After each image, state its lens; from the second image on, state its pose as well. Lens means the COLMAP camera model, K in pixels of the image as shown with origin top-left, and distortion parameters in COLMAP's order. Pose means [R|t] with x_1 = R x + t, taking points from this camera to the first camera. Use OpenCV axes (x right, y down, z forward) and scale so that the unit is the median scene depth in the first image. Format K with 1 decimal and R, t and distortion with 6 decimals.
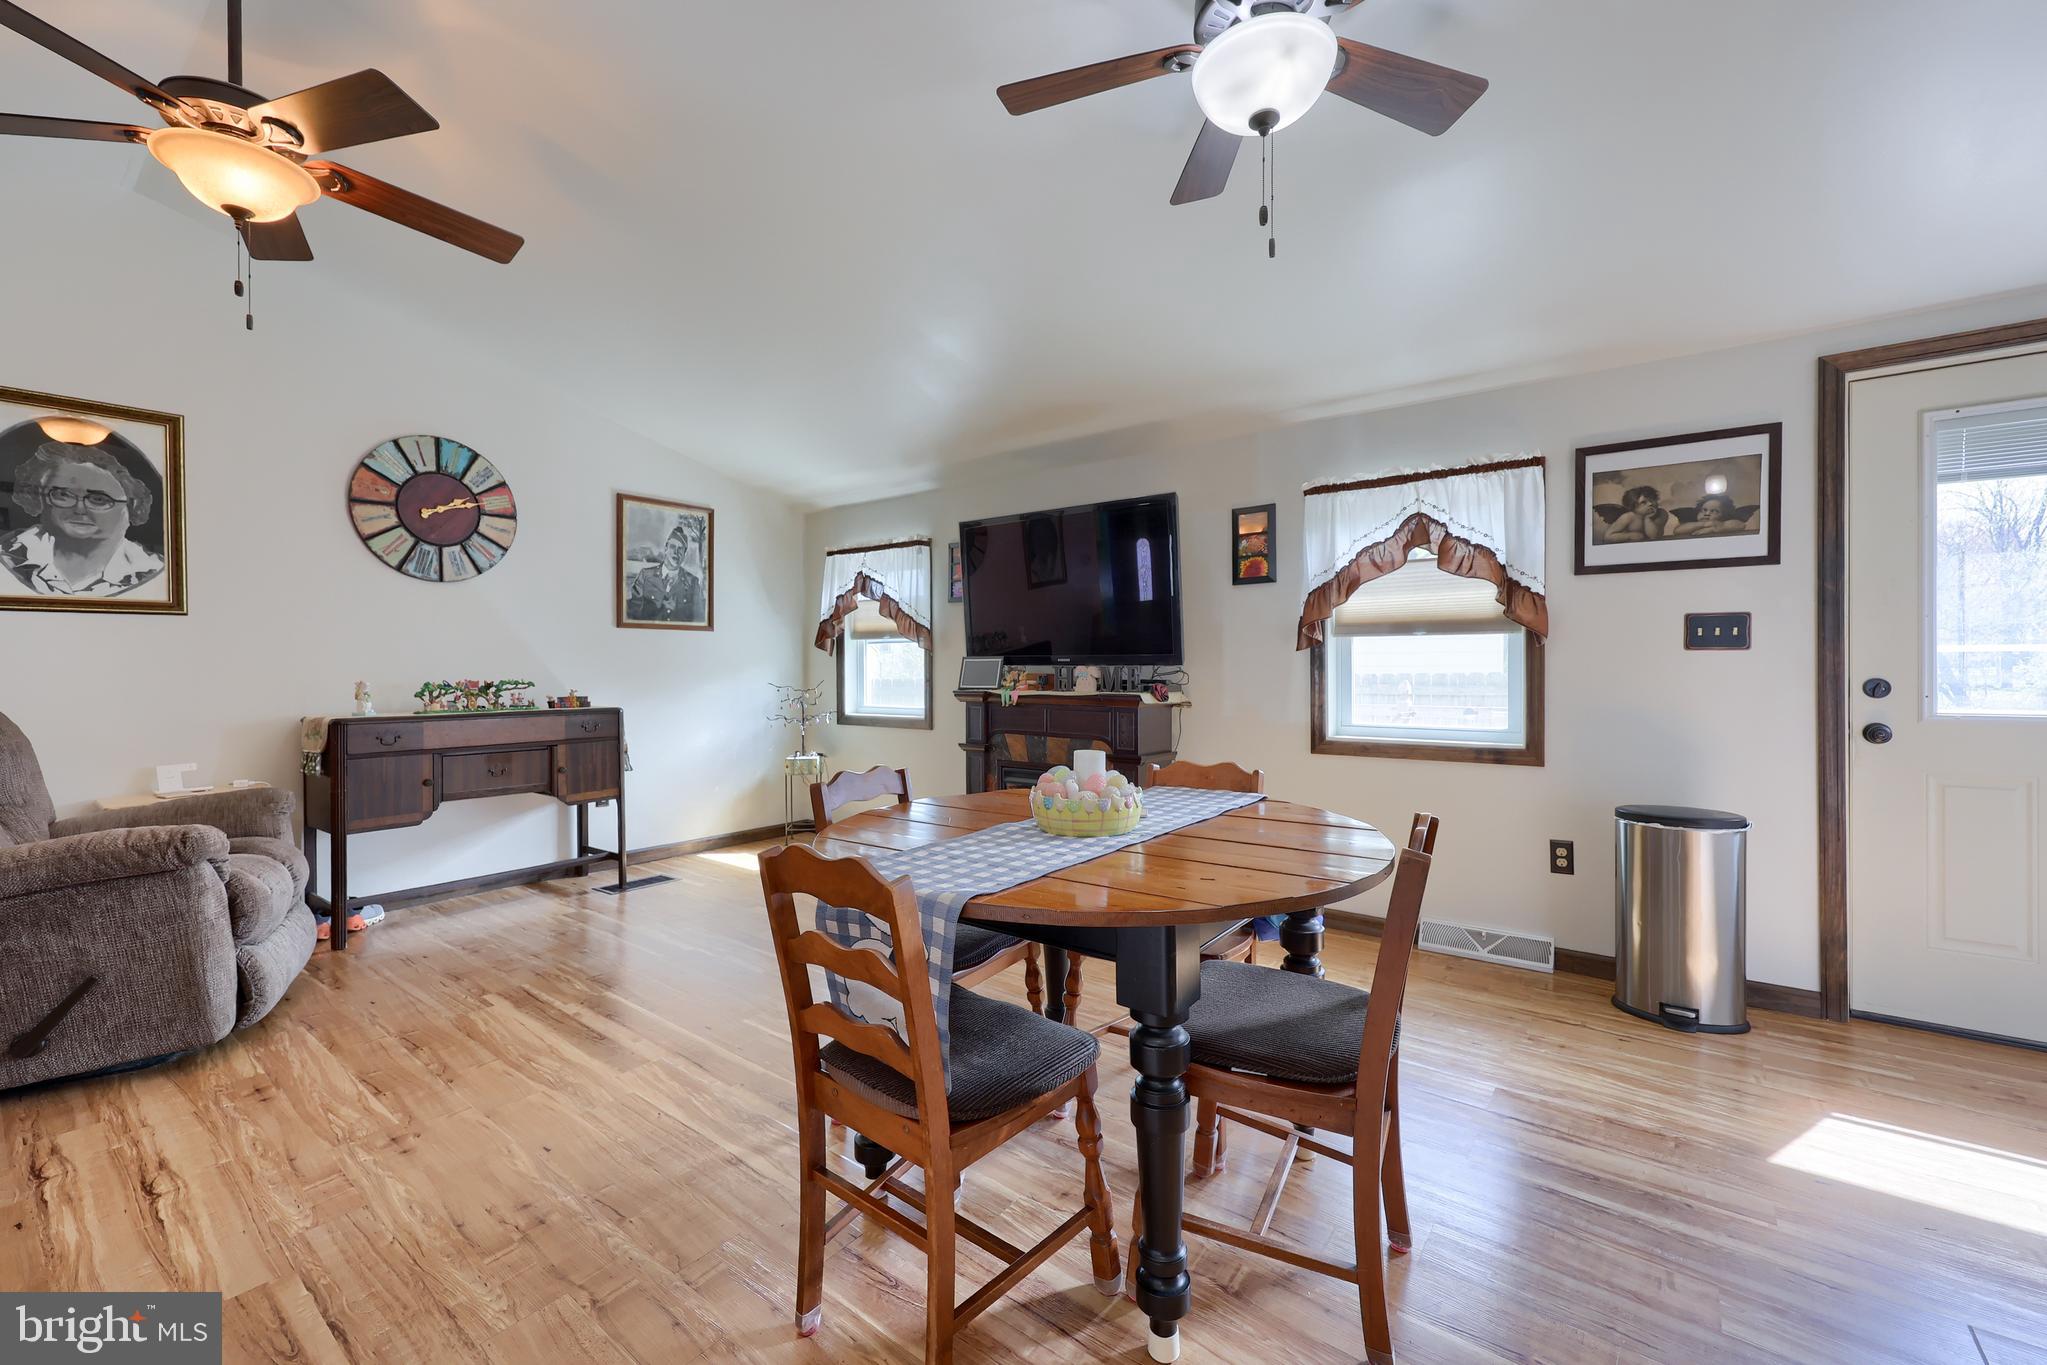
lens RADIAL K [[821.0, 0, 1017.8], [0, 821.0, 666.4], [0, 0, 1]] dist [0.000799, 0.000100]
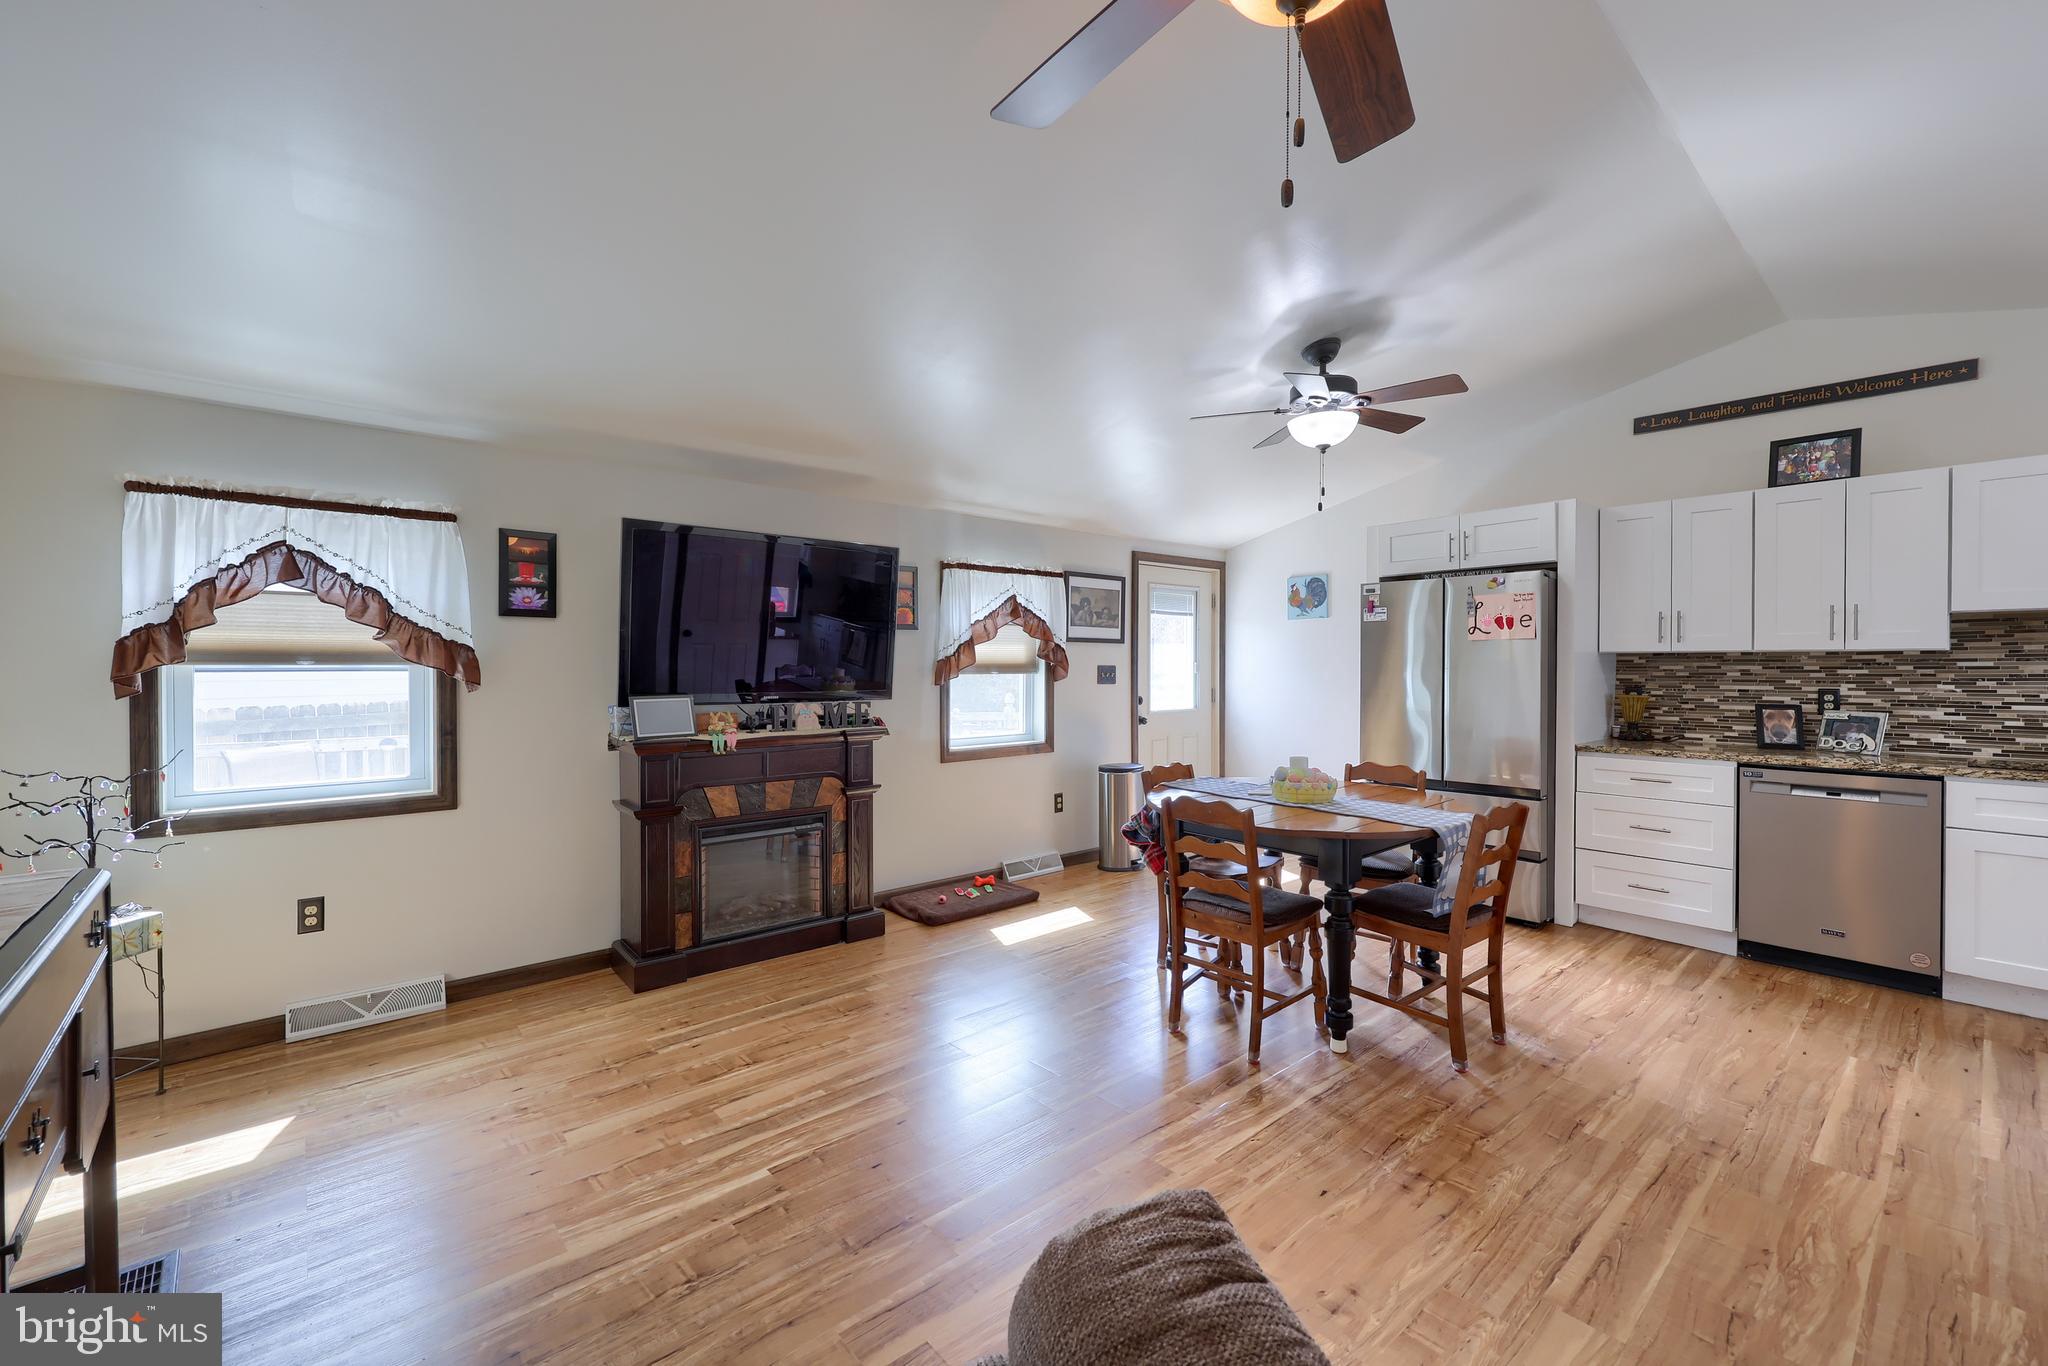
lens RADIAL K [[795.4, 0, 1019.4], [0, 795.4, 673.0], [0, 0, 1]] dist [-0.000868, -0.000052]
pose [[0.229472, -0.003220, 0.973310, -1.022733], [0.003366, 0.999991, 0.002515, -0.048875], [-0.973309, 0.002699, 0.229481, 0.709818]]
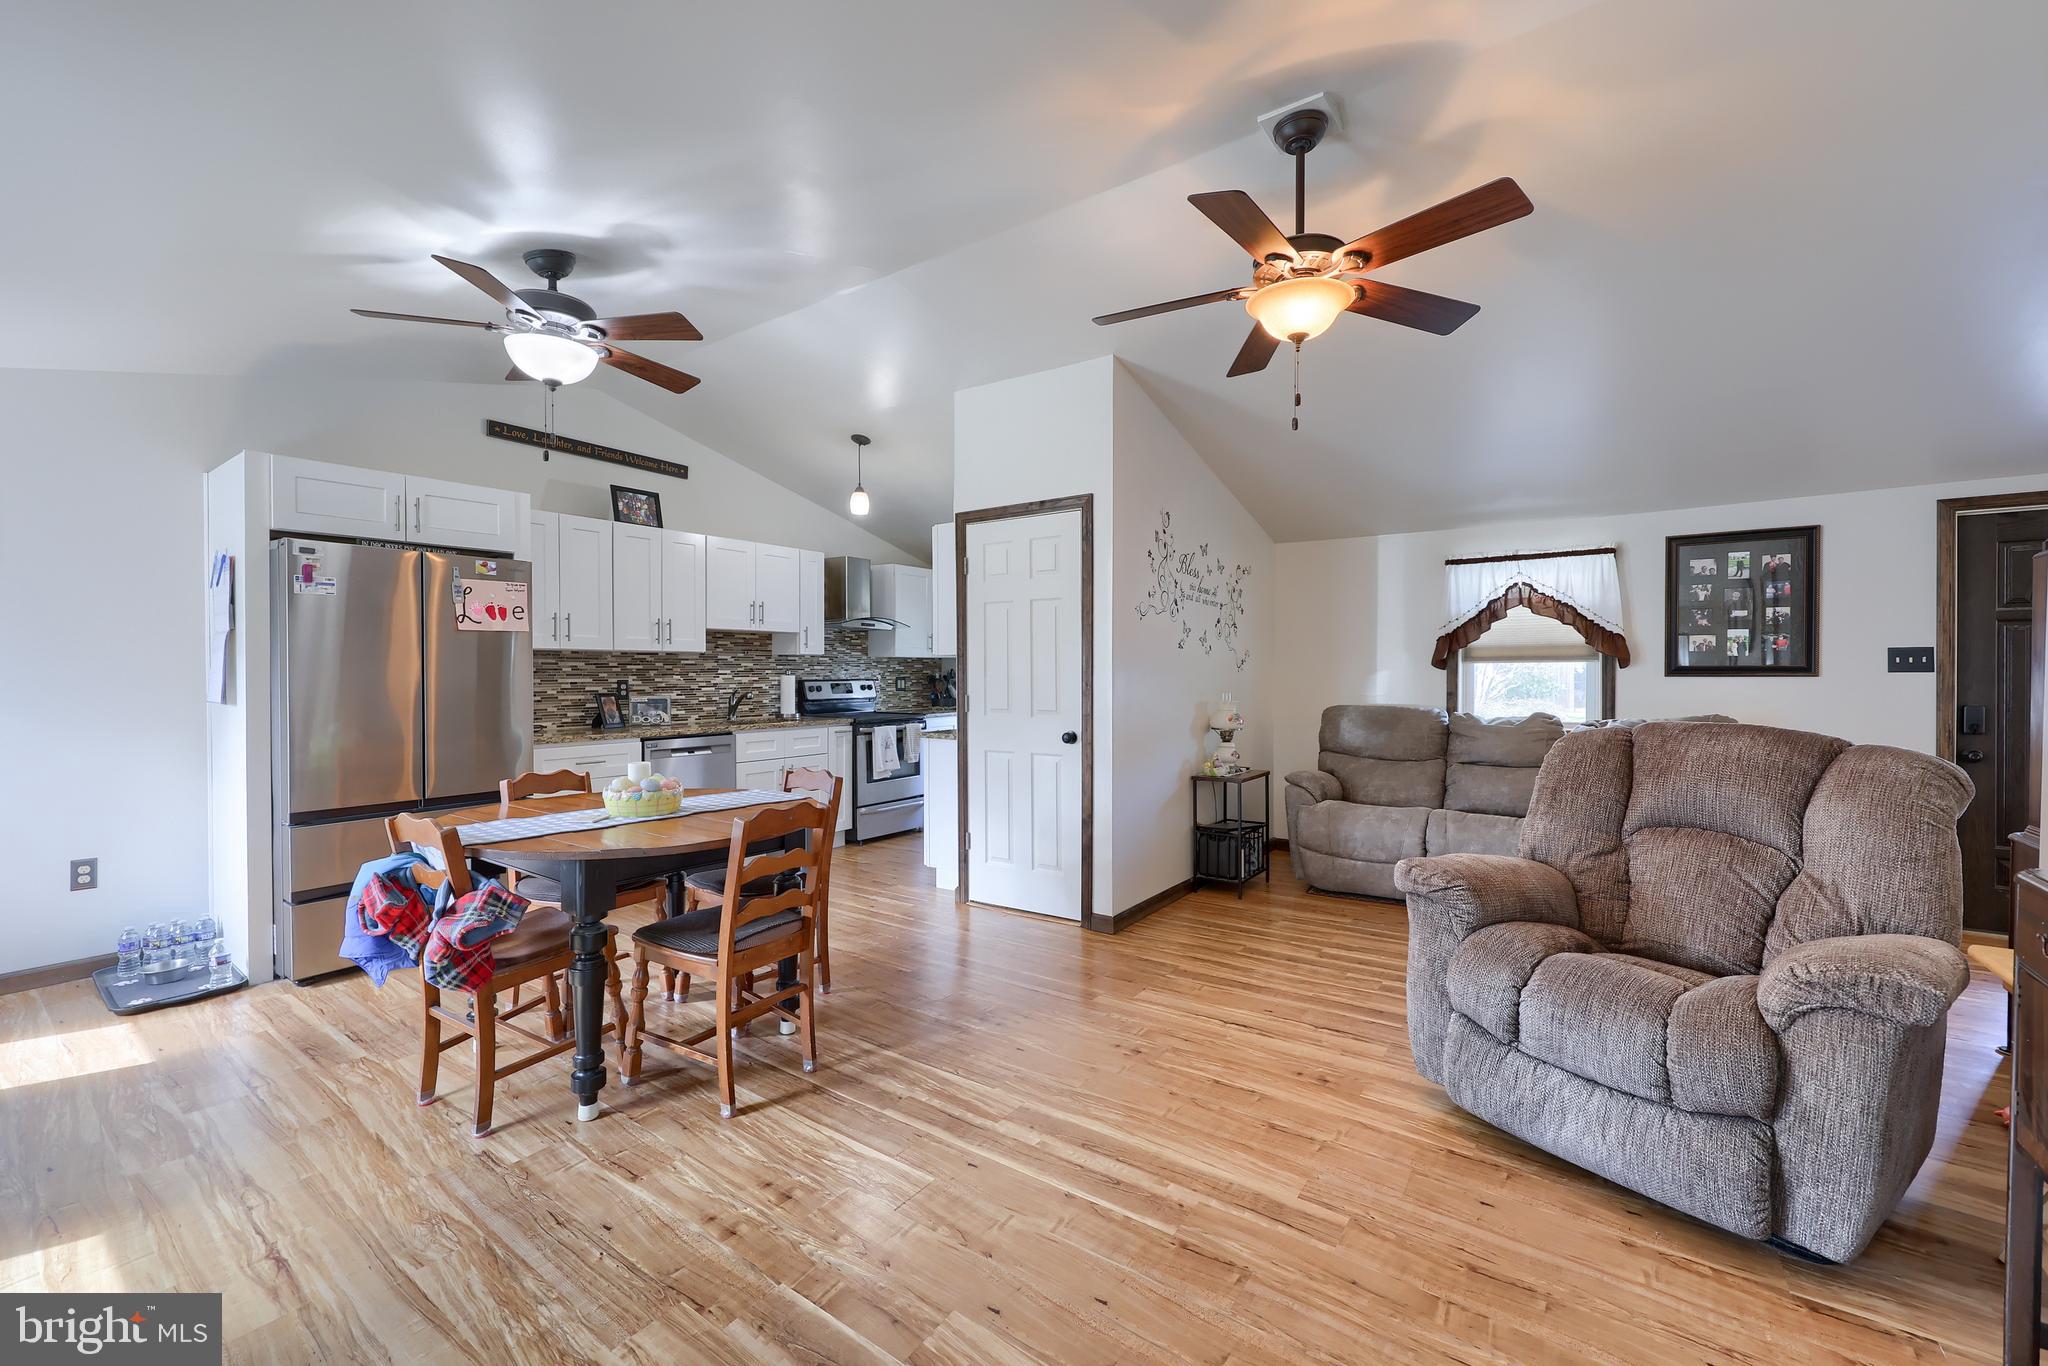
lens RADIAL K [[864.4, 0, 997.6], [0, 864.4, 683.7], [0, 0, 1]] dist [-0.000788, -0.000015]
pose [[-0.999937, 0.006454, 0.009224, -0.343201], [0.006614, 0.999828, 0.017332, -0.035755], [-0.009110, 0.017392, -0.999807, 1.524086]]
